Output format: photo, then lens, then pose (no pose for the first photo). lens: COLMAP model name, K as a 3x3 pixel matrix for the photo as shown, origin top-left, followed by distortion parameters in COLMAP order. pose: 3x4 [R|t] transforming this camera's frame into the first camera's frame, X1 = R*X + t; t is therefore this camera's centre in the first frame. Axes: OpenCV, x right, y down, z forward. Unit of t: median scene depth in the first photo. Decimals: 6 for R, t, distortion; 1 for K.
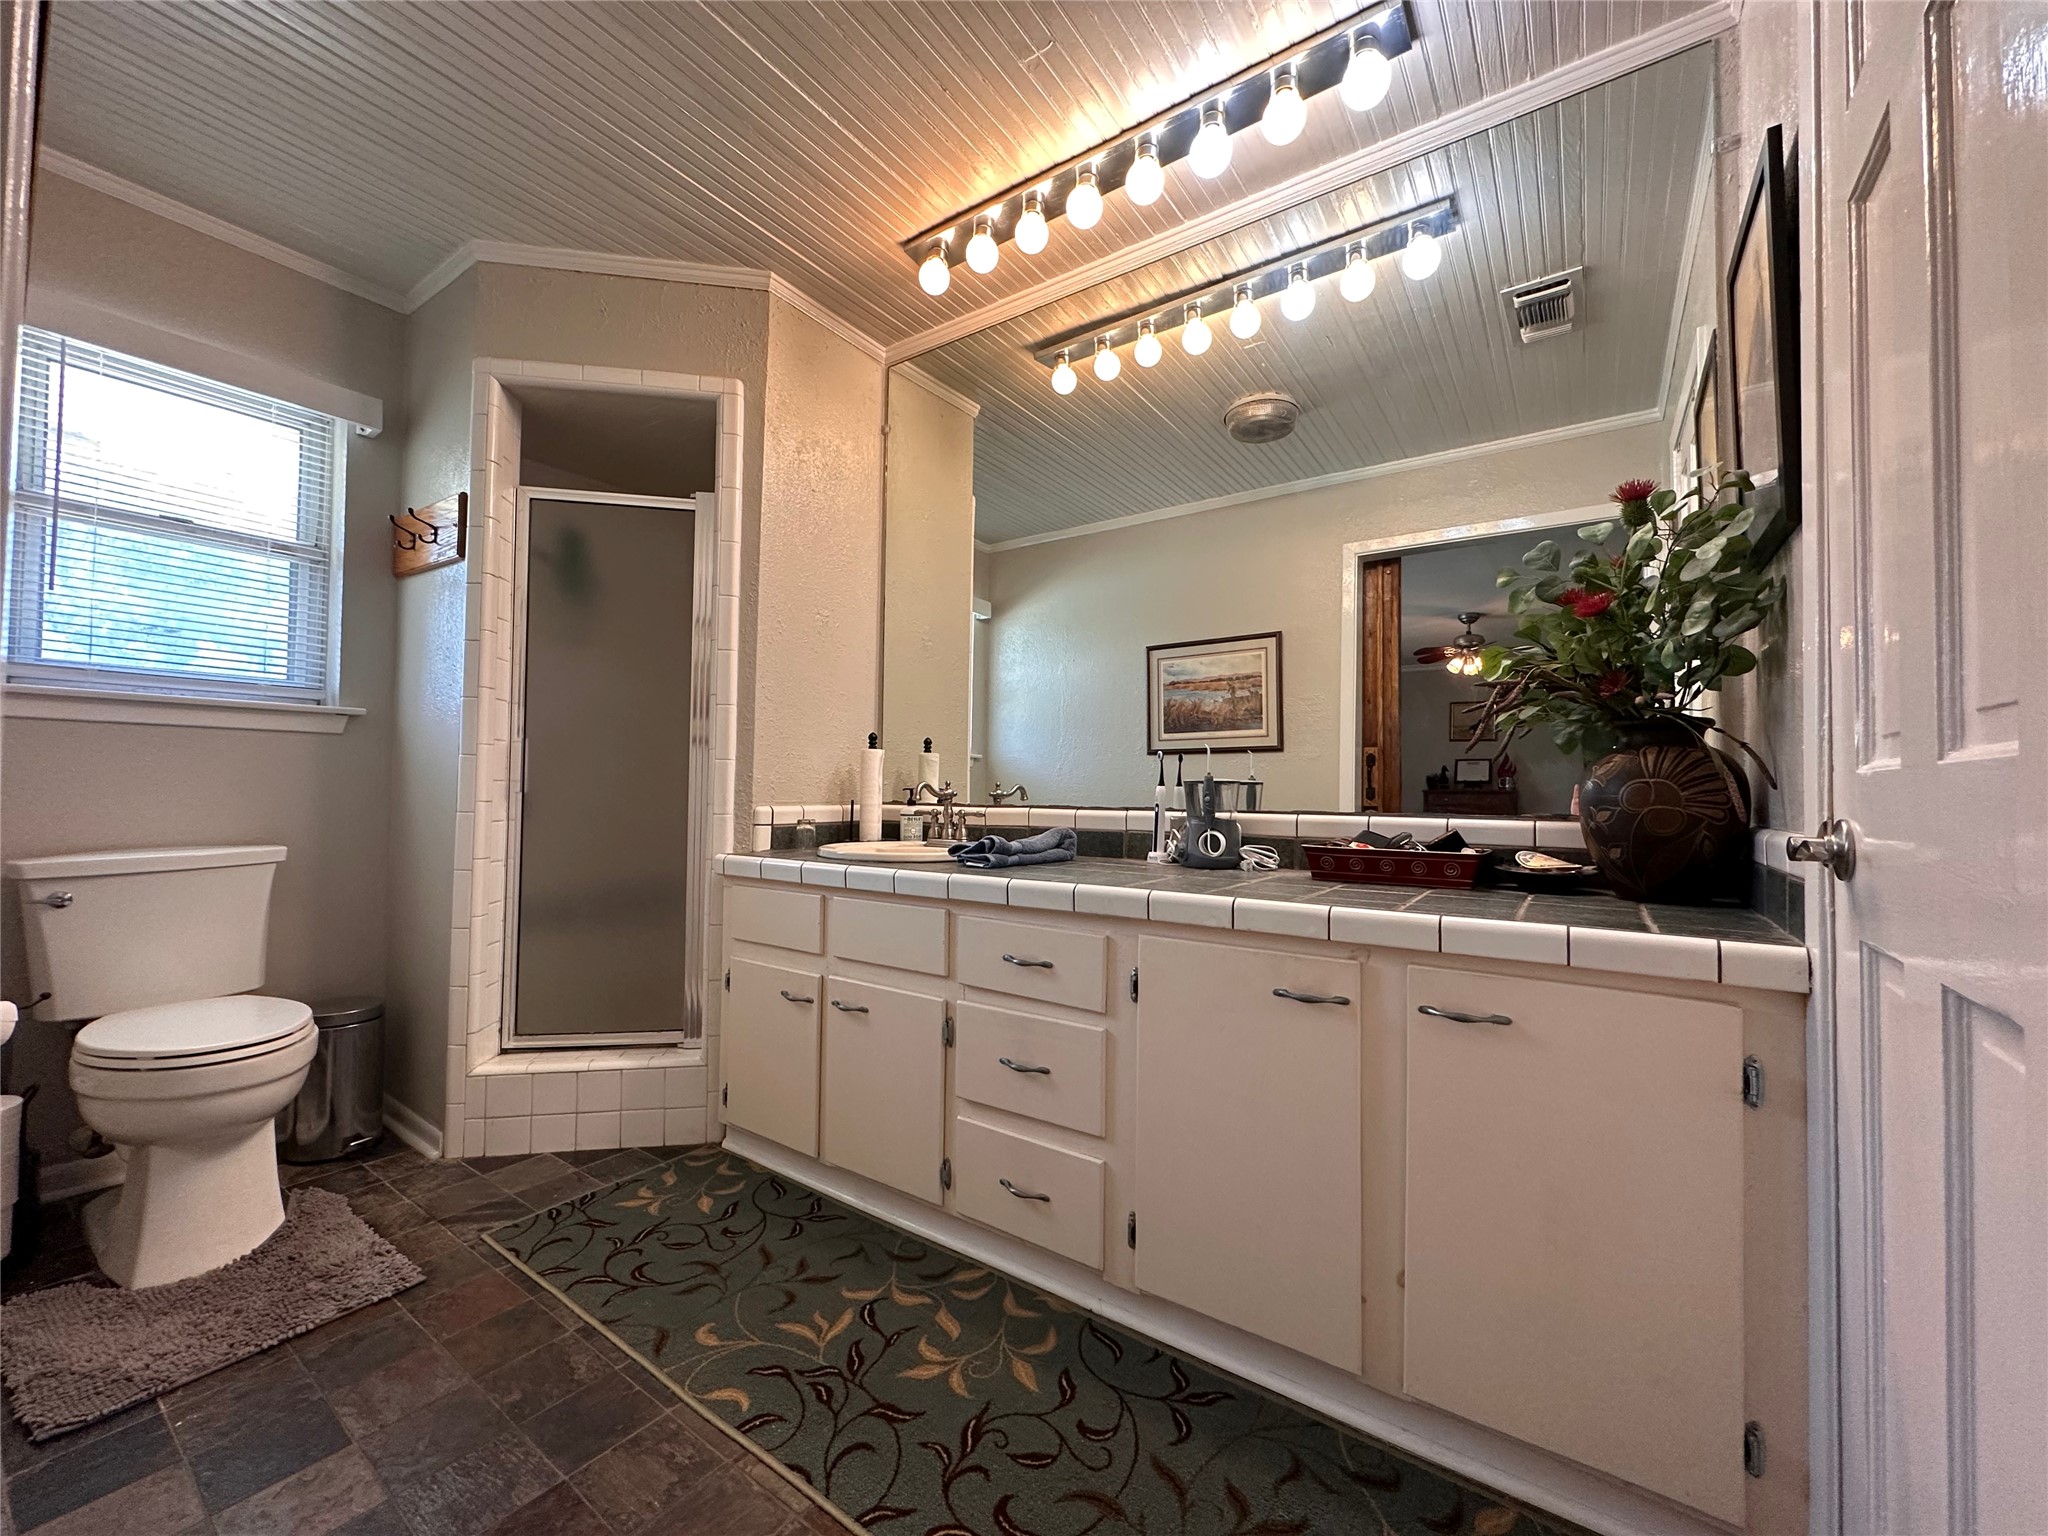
lens RADIAL K [[816.6, 0, 1018.6], [0, 816.6, 769.8], [0, 0, 1]] dist [-0.002615, 0.000150]
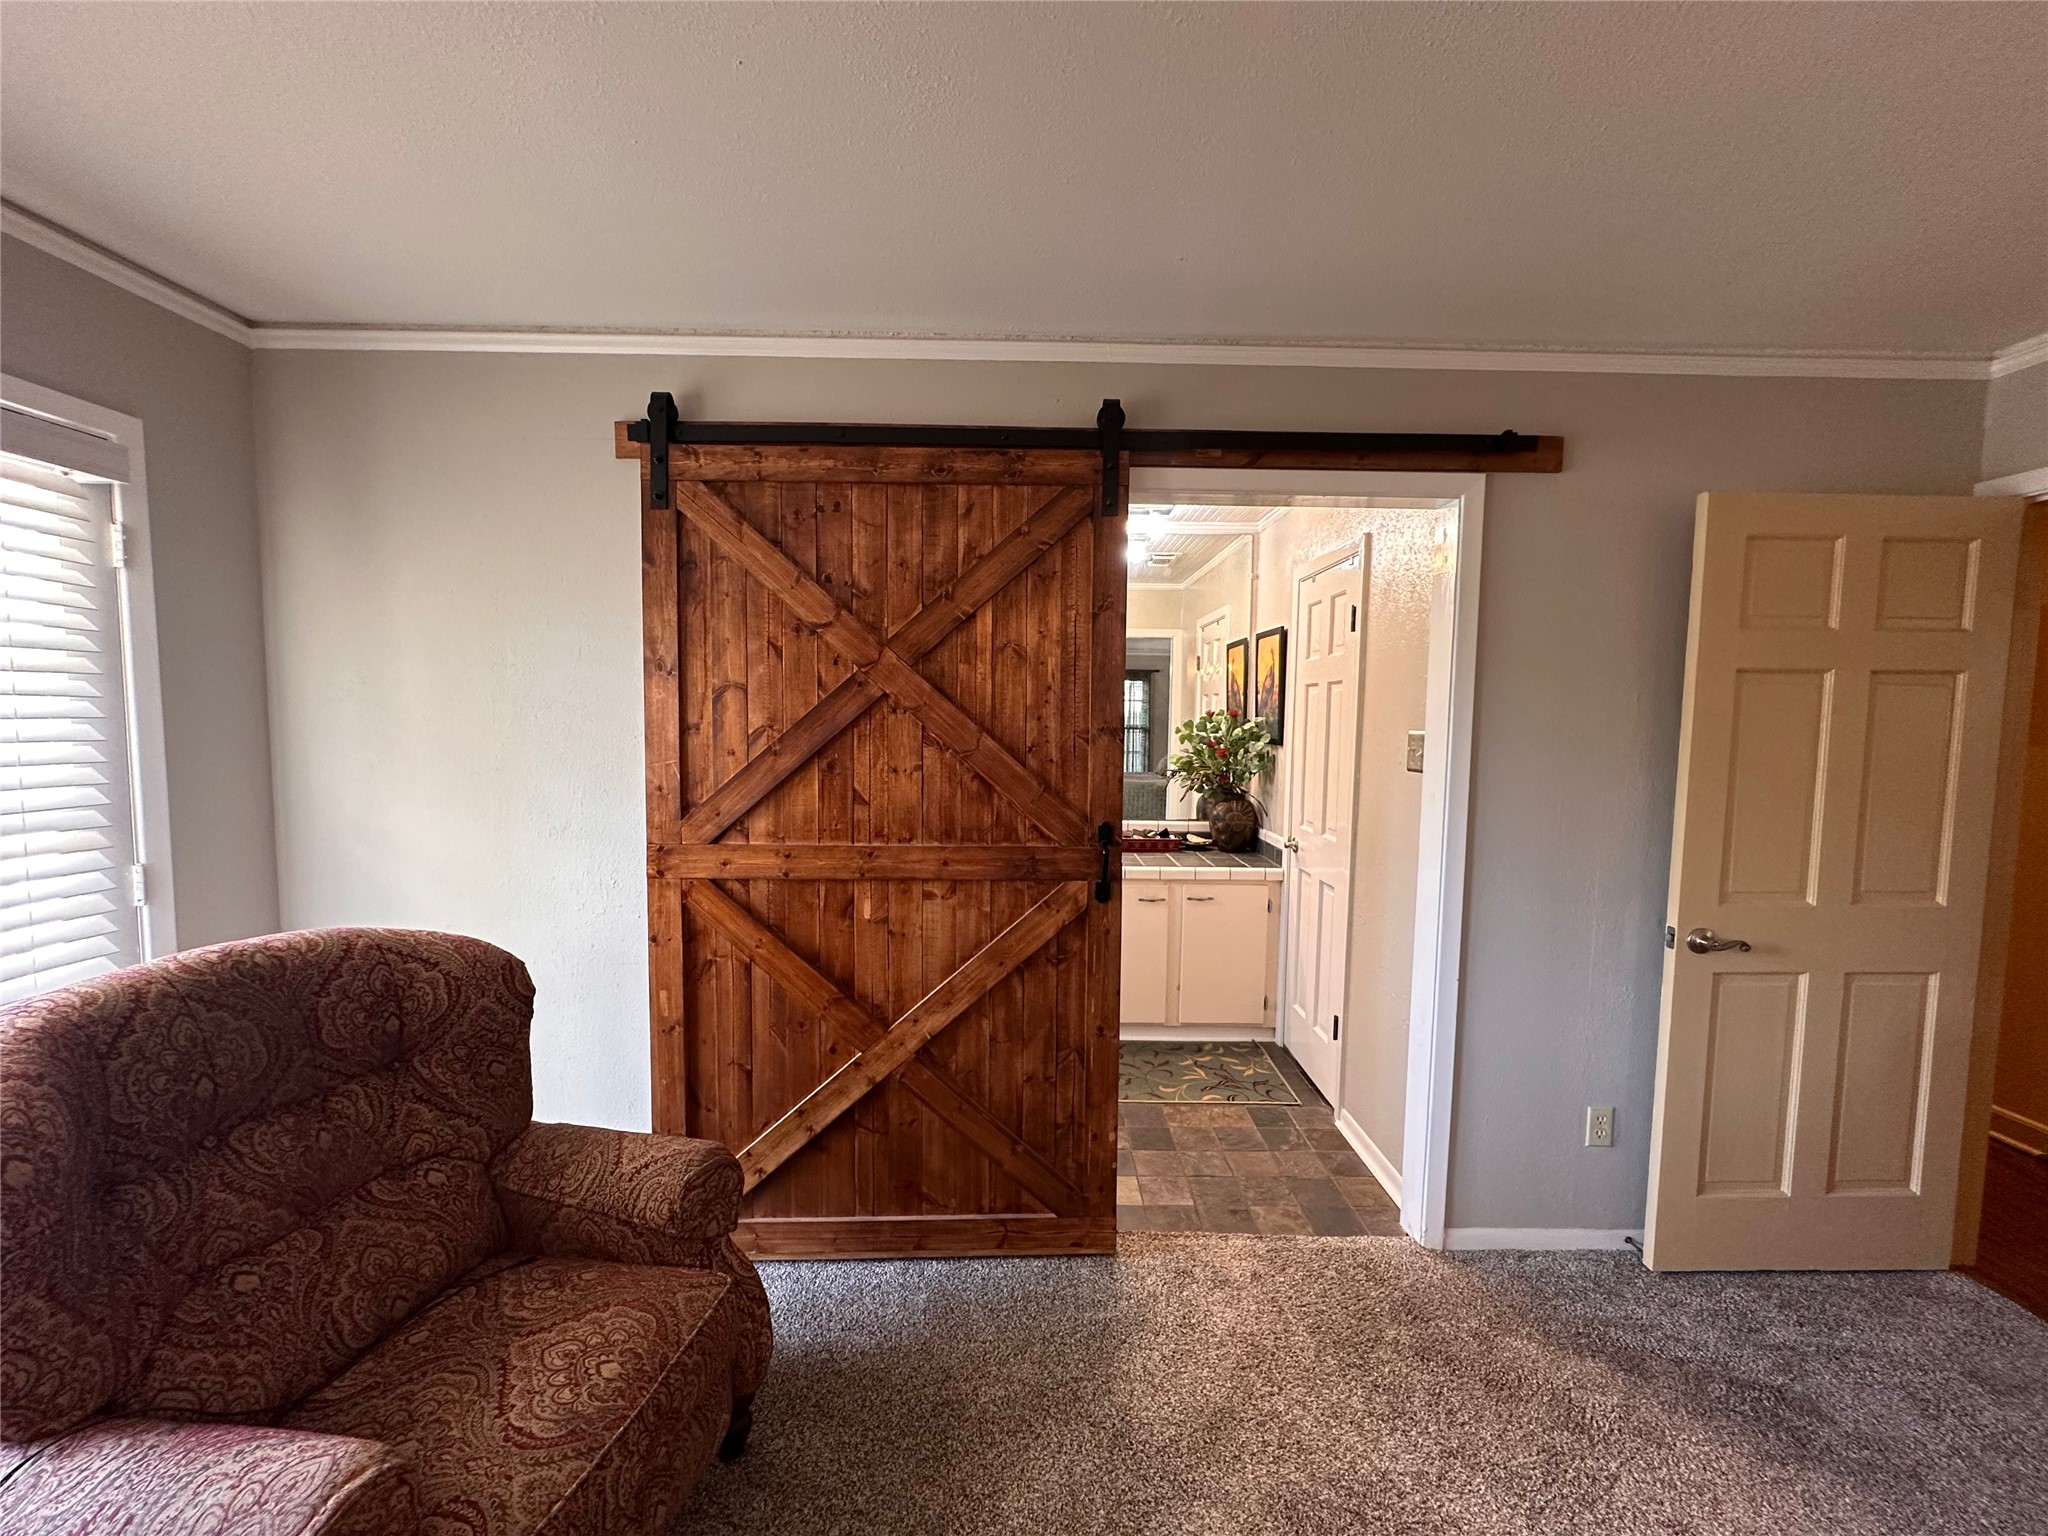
lens RADIAL K [[816.6, 0, 1028.6], [0, 816.6, 772.6], [0, 0, 1]] dist [-0.002615, 0.000150]
pose [[0.820800, -0.039645, 0.569838, -1.707285], [-0.016291, 0.995558, 0.092729, -0.443894], [-0.570983, -0.085395, 0.816508, -1.097082]]
